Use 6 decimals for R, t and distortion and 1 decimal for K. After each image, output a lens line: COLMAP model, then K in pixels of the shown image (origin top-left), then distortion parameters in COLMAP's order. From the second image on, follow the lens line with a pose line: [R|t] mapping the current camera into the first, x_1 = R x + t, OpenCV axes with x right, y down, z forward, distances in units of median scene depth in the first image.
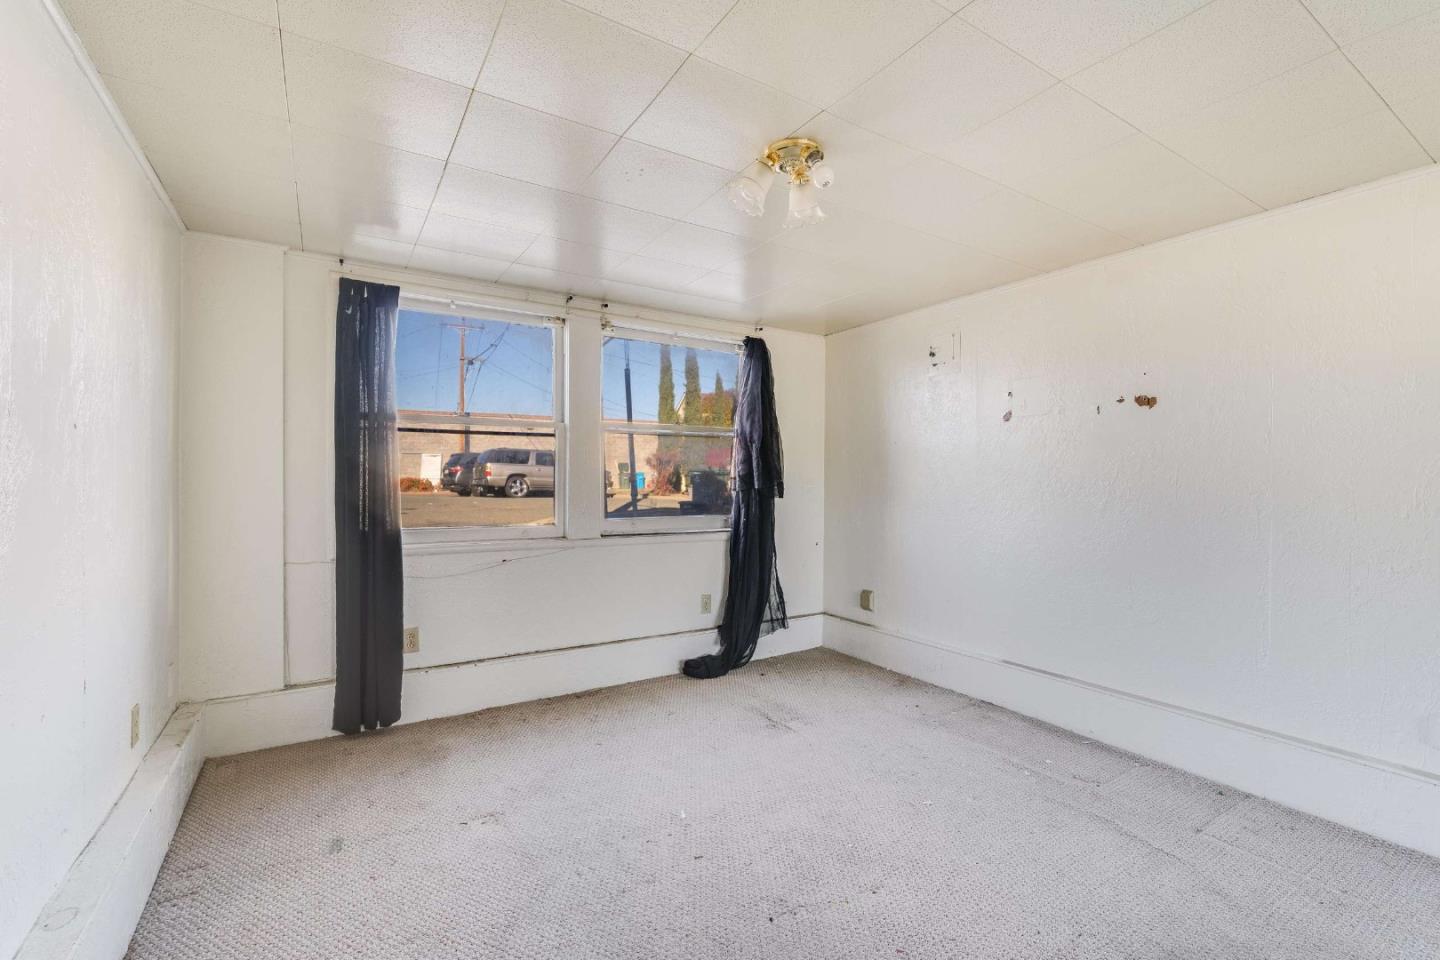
lens RADIAL K [[622.2, 0, 715.2], [0, 622.2, 477.2], [0, 0, 1]] dist [-0.001753, 0.000916]
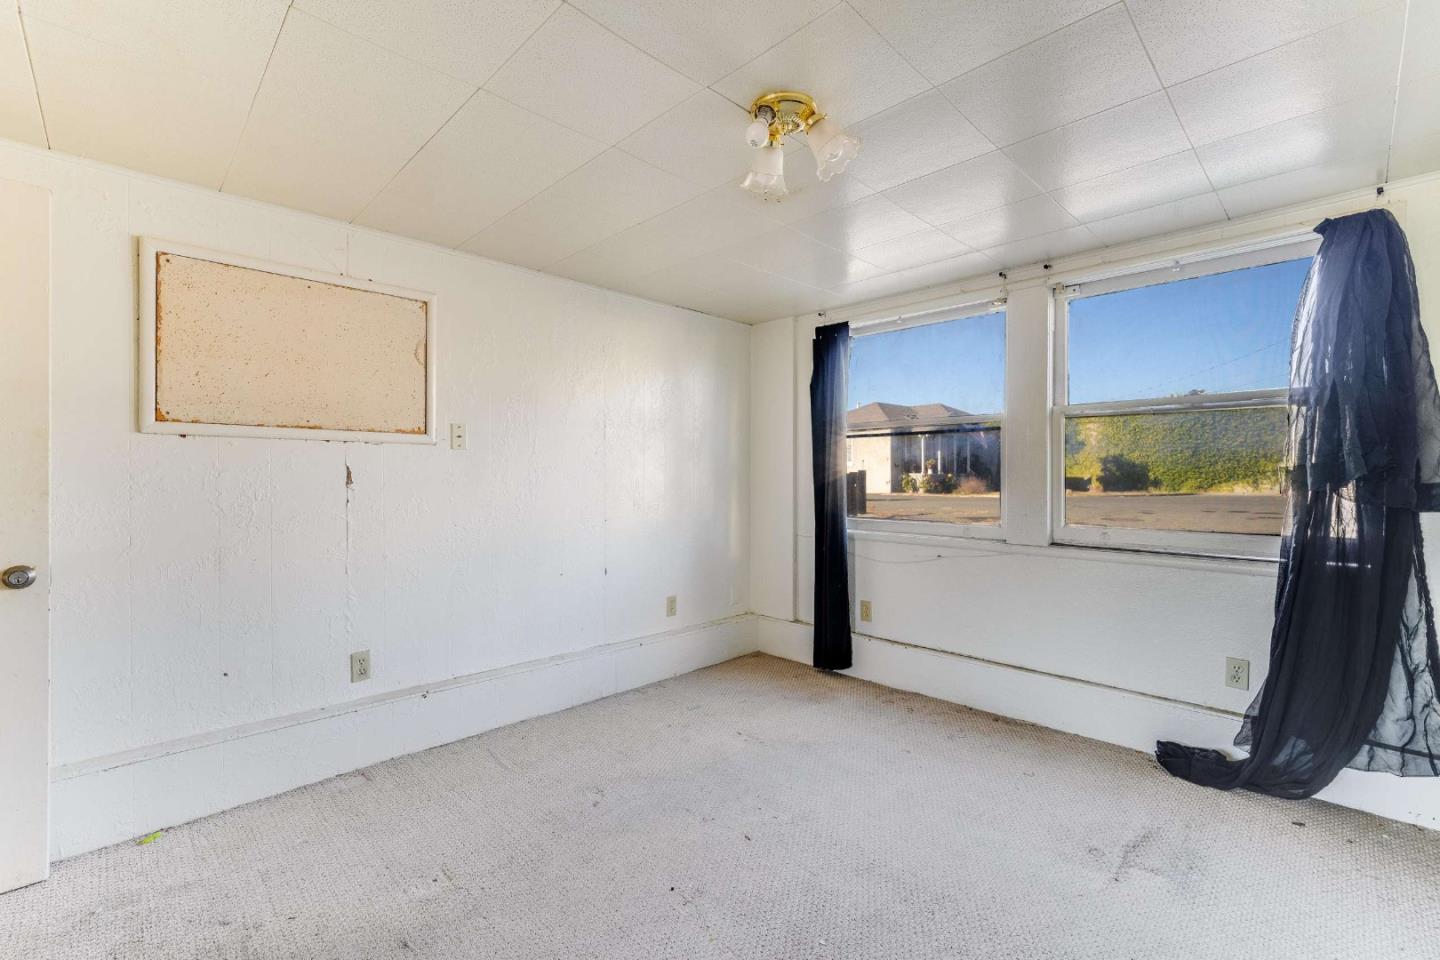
lens RADIAL K [[622.2, 0, 715.2], [0, 622.2, 477.2], [0, 0, 1]] dist [-0.001753, 0.000916]
pose [[0.234164, 0.000528, -0.972197, 0.561496], [0.005352, 0.999984, 0.001832, 0.000361], [0.972182, -0.005632, 0.234157, 0.403182]]
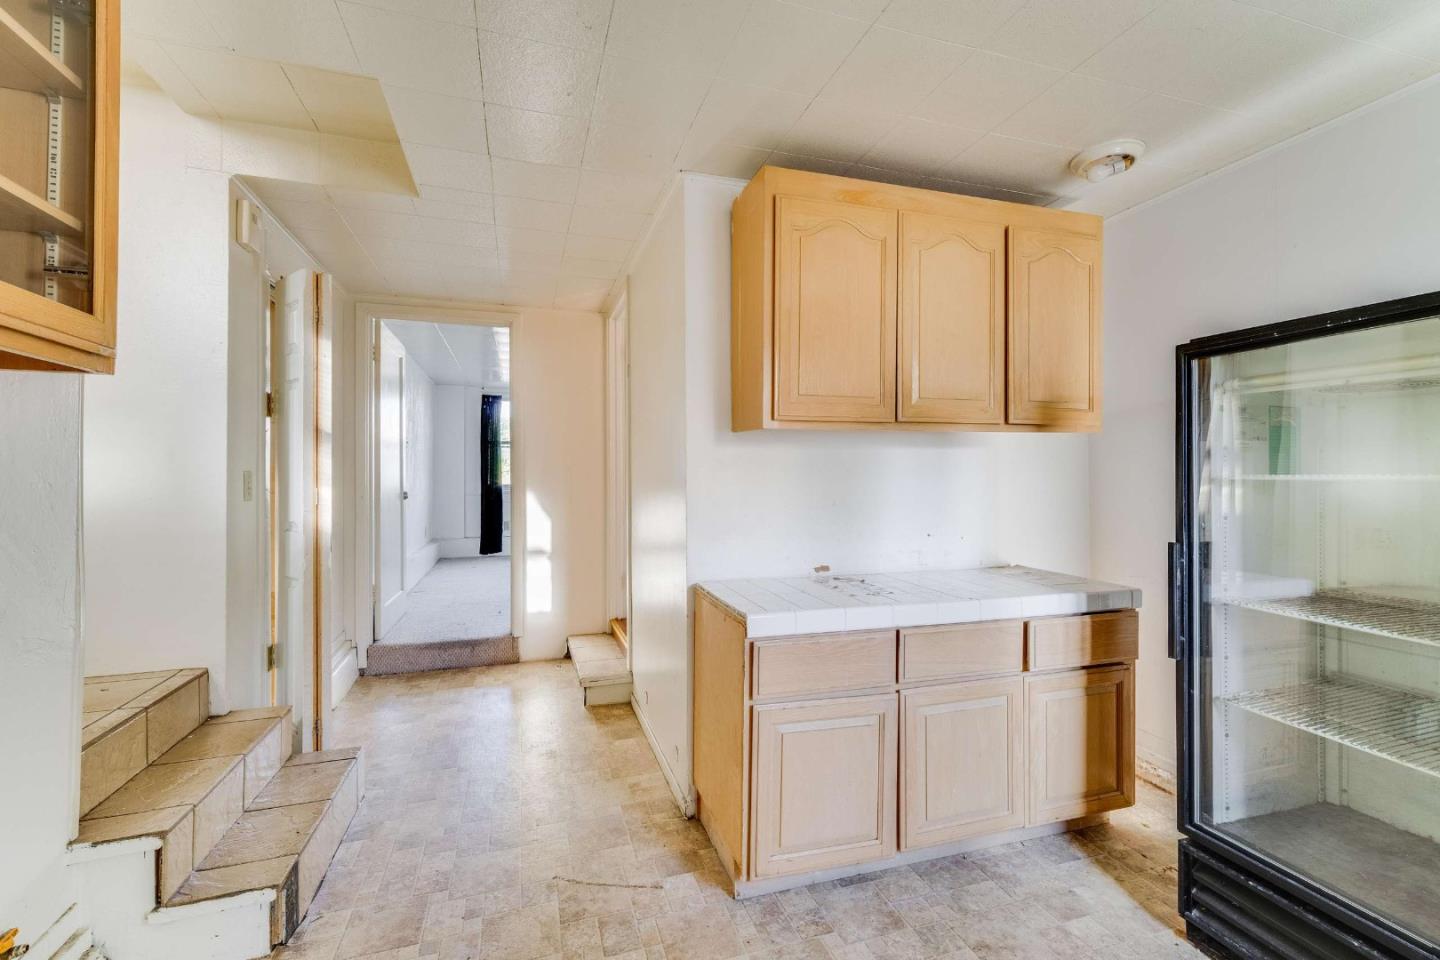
lens RADIAL K [[622.2, 0, 715.2], [0, 622.2, 477.2], [0, 0, 1]] dist [-0.001753, 0.000916]
pose [[0.967843, 0.002763, -0.251541, 0.985177], [-0.002001, 0.999993, 0.003283, 0.038704], [0.251548, -0.002674, 0.967841, -1.277314]]
